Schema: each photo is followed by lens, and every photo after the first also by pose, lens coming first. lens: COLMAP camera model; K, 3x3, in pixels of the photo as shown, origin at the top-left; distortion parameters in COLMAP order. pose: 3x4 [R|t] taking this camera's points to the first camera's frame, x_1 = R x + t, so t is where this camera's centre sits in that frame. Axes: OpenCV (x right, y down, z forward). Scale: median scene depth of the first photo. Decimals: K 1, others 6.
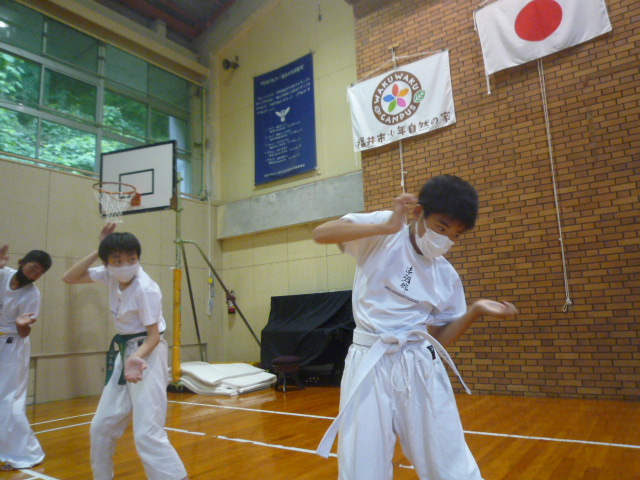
lens RADIAL K [[482.5, 0, 322.8], [0, 482.5, 241.3], [0, 0, 1]] dist [-0.011275, -0.011045]
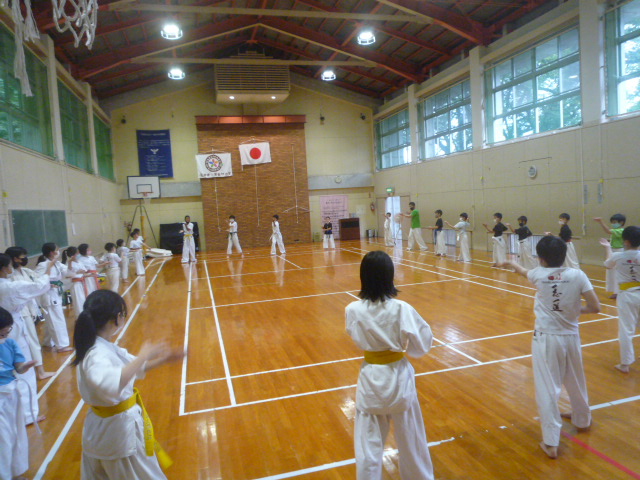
lens RADIAL K [[482.5, 0, 322.8], [0, 482.5, 241.3], [0, 0, 1]] dist [-0.011275, -0.011045]
pose [[0.630590, -0.058499, 0.773908, -1.882176], [-0.091576, 0.984581, 0.149041, -0.324074], [-0.770694, -0.164855, 0.615511, -1.614755]]
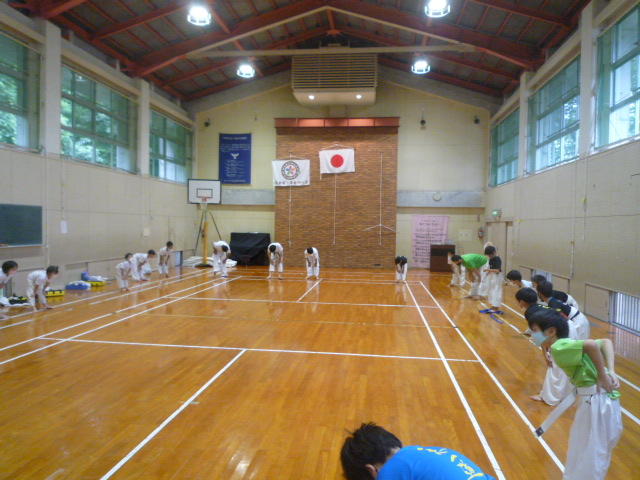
lens RADIAL K [[482.5, 0, 322.8], [0, 482.5, 241.3], [0, 0, 1]] dist [-0.011275, -0.011045]
pose [[0.875081, 0.038904, 0.482411, -1.049874], [-0.128849, 0.979518, 0.154735, -0.346788], [-0.466510, -0.197563, 0.862170, -1.670329]]
